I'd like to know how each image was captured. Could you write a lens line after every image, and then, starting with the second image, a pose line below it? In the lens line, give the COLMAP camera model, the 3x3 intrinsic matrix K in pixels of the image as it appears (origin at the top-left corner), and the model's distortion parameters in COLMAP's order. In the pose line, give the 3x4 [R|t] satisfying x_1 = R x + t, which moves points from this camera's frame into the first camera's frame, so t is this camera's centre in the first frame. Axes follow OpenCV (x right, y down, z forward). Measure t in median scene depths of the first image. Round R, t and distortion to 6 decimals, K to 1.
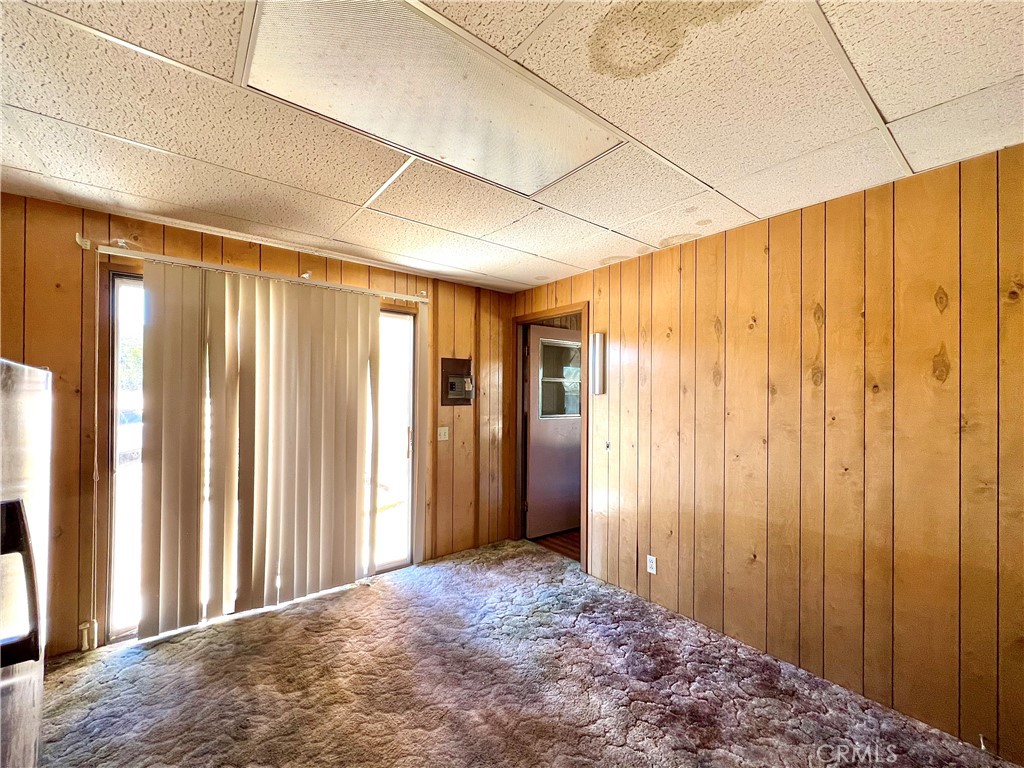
lens RADIAL K [[417.6, 0, 512.8], [0, 417.6, 388.1], [0, 0, 1]] dist [-0.000278, -0.000092]
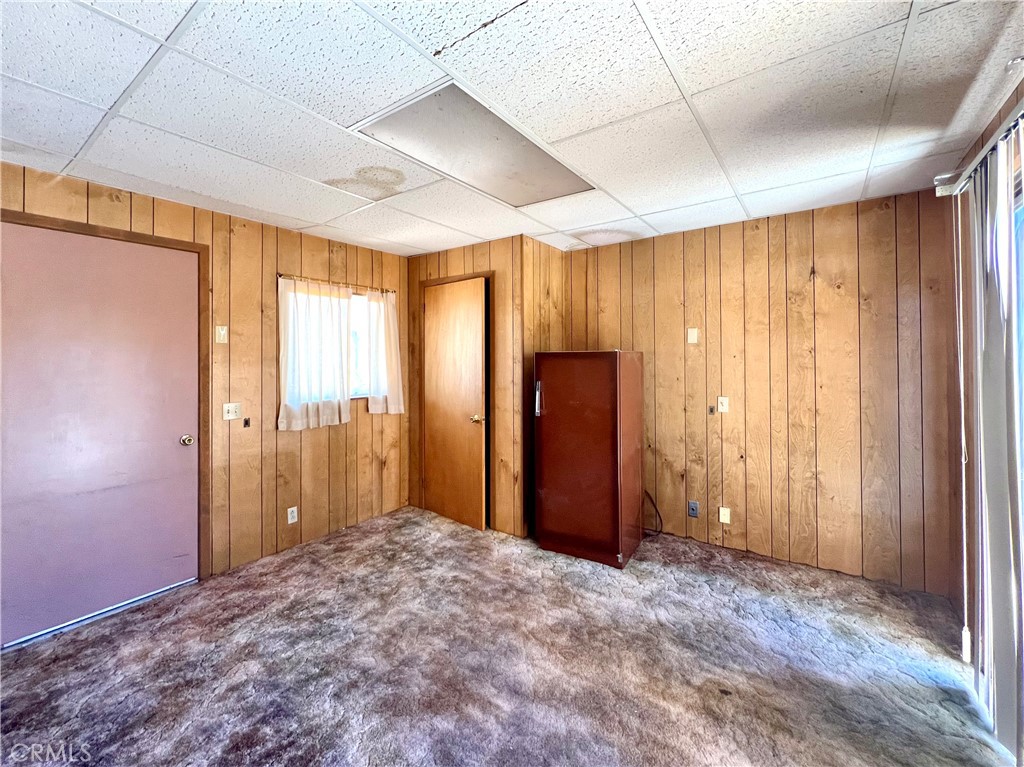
lens RADIAL K [[417.6, 0, 512.9], [0, 417.6, 378.1], [0, 0, 1]] dist [-0.000278, -0.000092]
pose [[-0.965371, -0.004466, -0.260843, 0.131215], [-0.000975, 0.999908, -0.013511, 0.065697], [0.260879, -0.012789, -0.965287, 1.854641]]
